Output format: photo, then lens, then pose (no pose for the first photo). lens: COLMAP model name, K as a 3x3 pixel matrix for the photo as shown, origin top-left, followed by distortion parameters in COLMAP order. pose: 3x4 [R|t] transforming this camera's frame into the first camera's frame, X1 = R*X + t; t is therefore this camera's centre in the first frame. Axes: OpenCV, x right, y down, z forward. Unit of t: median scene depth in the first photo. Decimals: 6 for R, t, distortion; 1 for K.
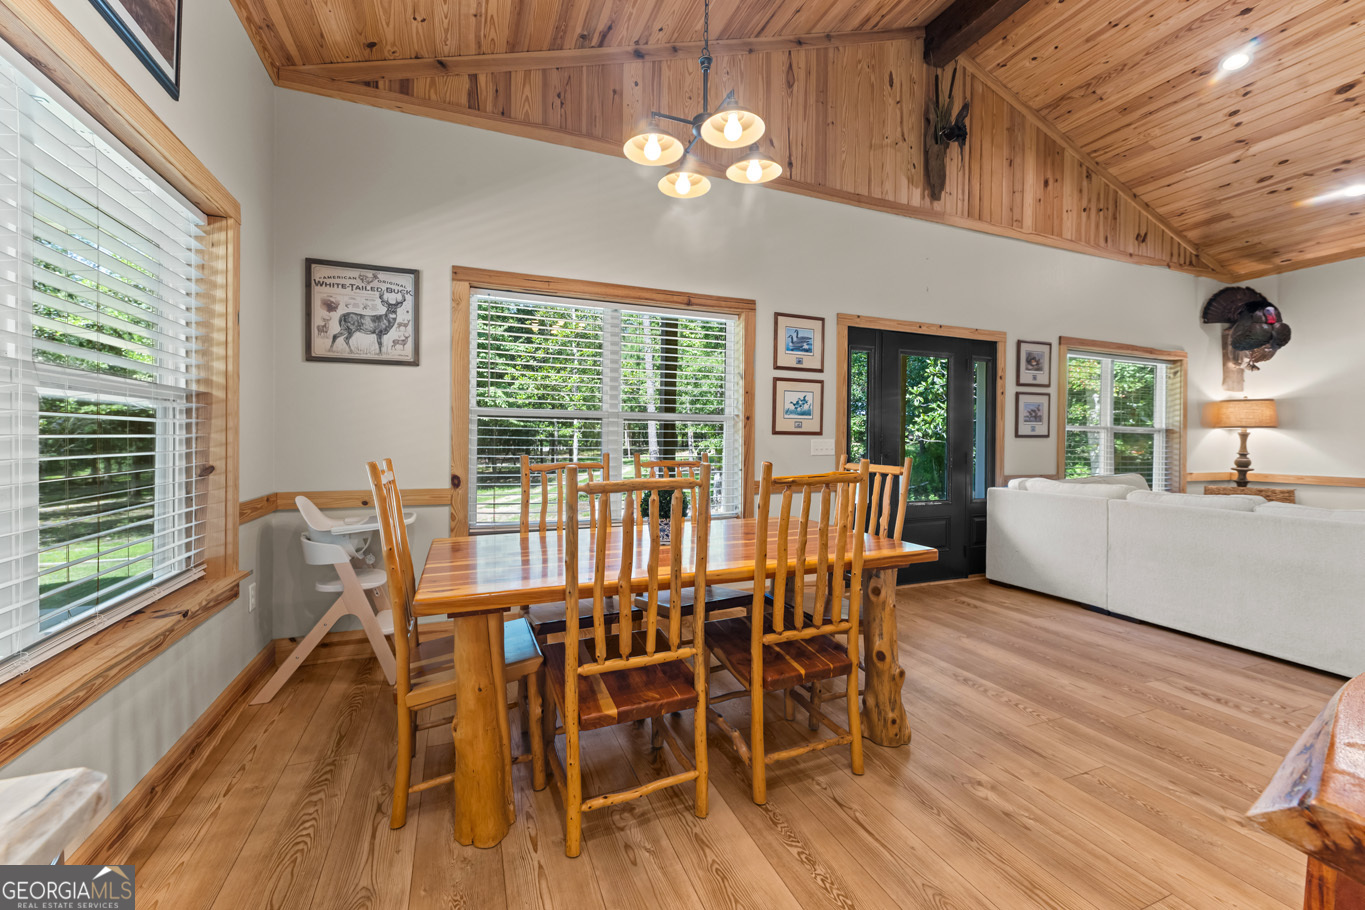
lens RADIAL K [[552.1, 0, 682.2], [0, 552.1, 442.1], [0, 0, 1]] dist [0.001818, -0.000383]
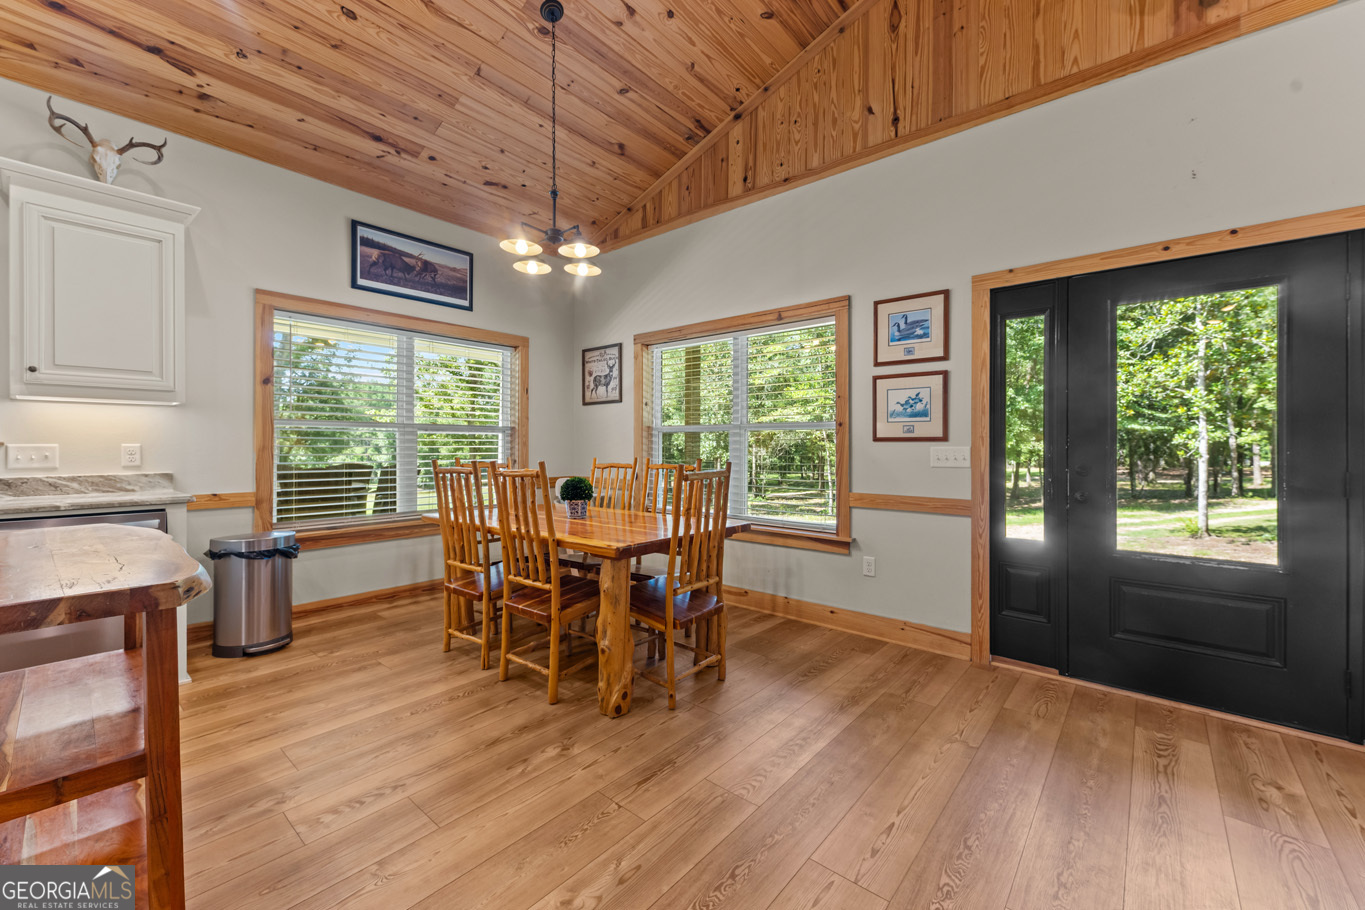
lens RADIAL K [[552.1, 0, 686.2], [0, 552.1, 446.3], [0, 0, 1]] dist [0.001818, -0.000383]
pose [[0.455263, -0.006344, -0.890334, 0.899726], [-0.004968, 0.999941, -0.009665, 0.004236], [0.890343, 0.008823, 0.455205, 0.378897]]
